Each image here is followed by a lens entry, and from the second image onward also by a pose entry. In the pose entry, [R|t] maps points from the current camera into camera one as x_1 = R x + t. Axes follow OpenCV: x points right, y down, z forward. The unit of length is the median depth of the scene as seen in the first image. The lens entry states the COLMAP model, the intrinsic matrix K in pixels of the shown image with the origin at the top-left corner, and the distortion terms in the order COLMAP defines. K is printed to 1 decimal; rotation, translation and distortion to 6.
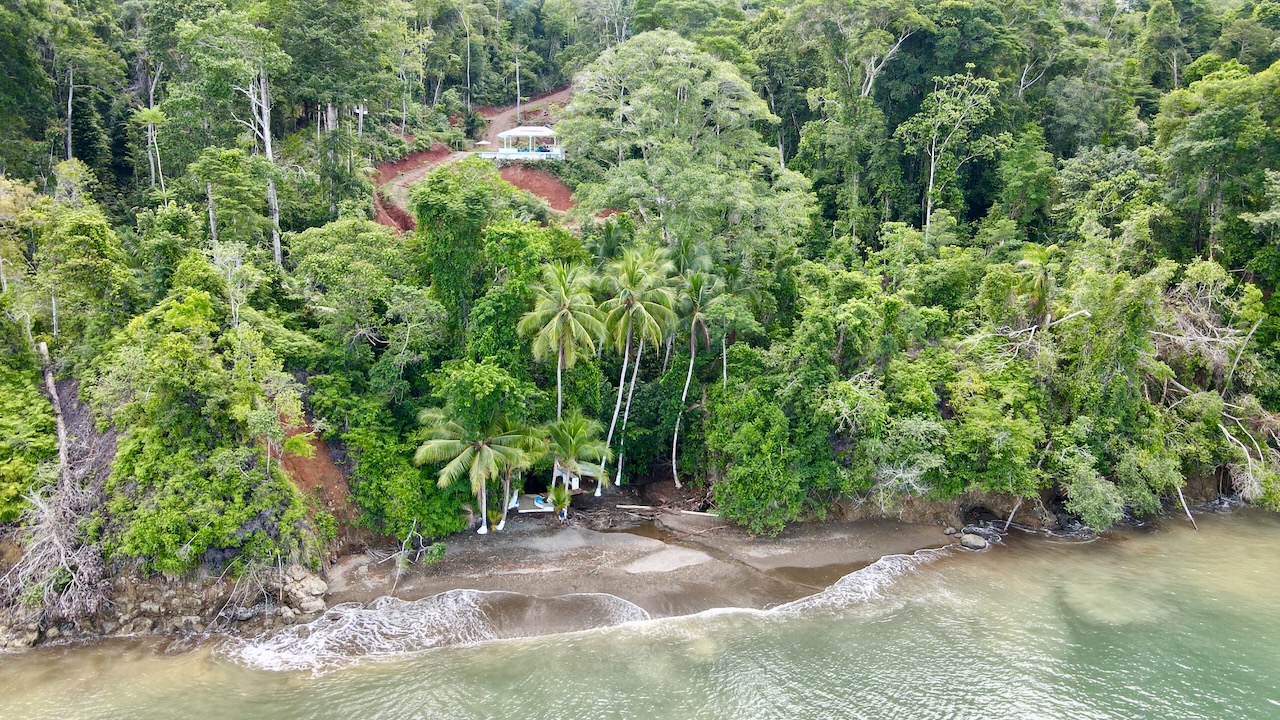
lens RADIAL K [[939.0, 0, 640.0], [0, 939.0, 360.0], [0, 0, 1]] dist [-0.019425, 0.057935]
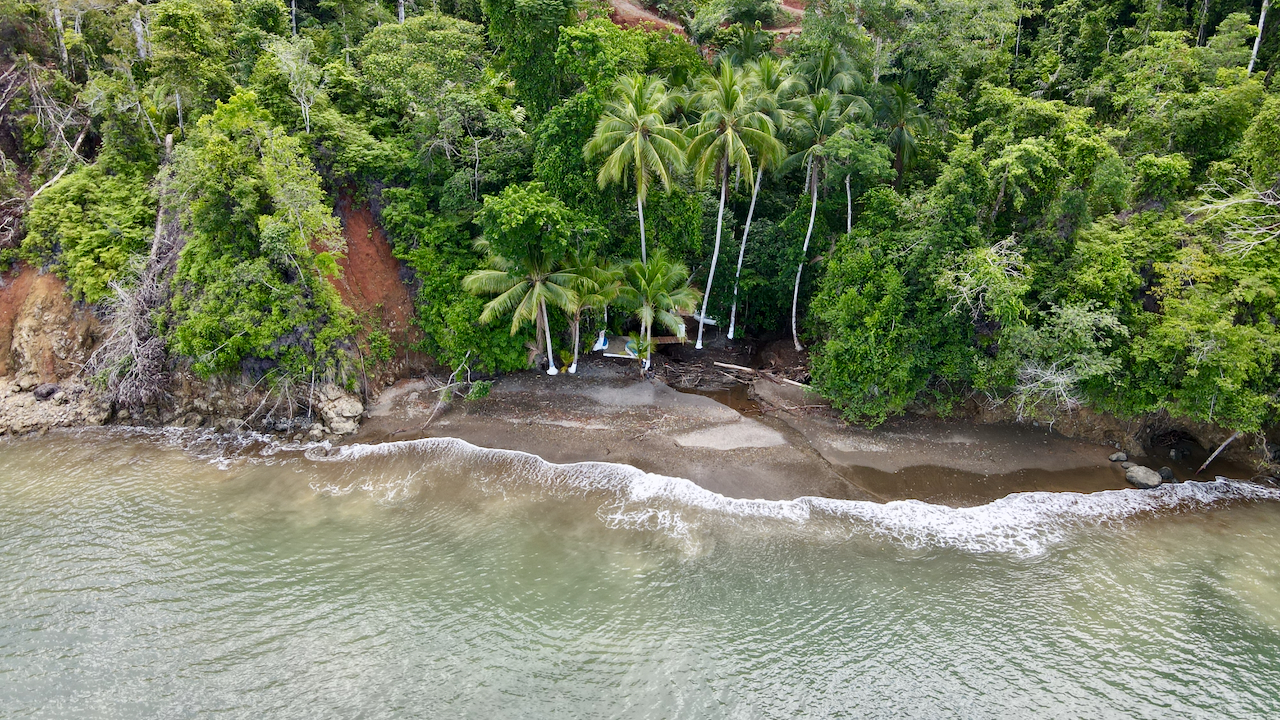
lens RADIAL K [[939.0, 0, 640.0], [0, 939.0, 360.0], [0, 0, 1]] dist [-0.019425, 0.057935]
pose [[0.935551, 0.137661, -0.325260, 0.218834], [-0.070254, 0.975045, 0.210600, -0.030782], [0.346134, -0.174177, 0.921875, 0.184432]]
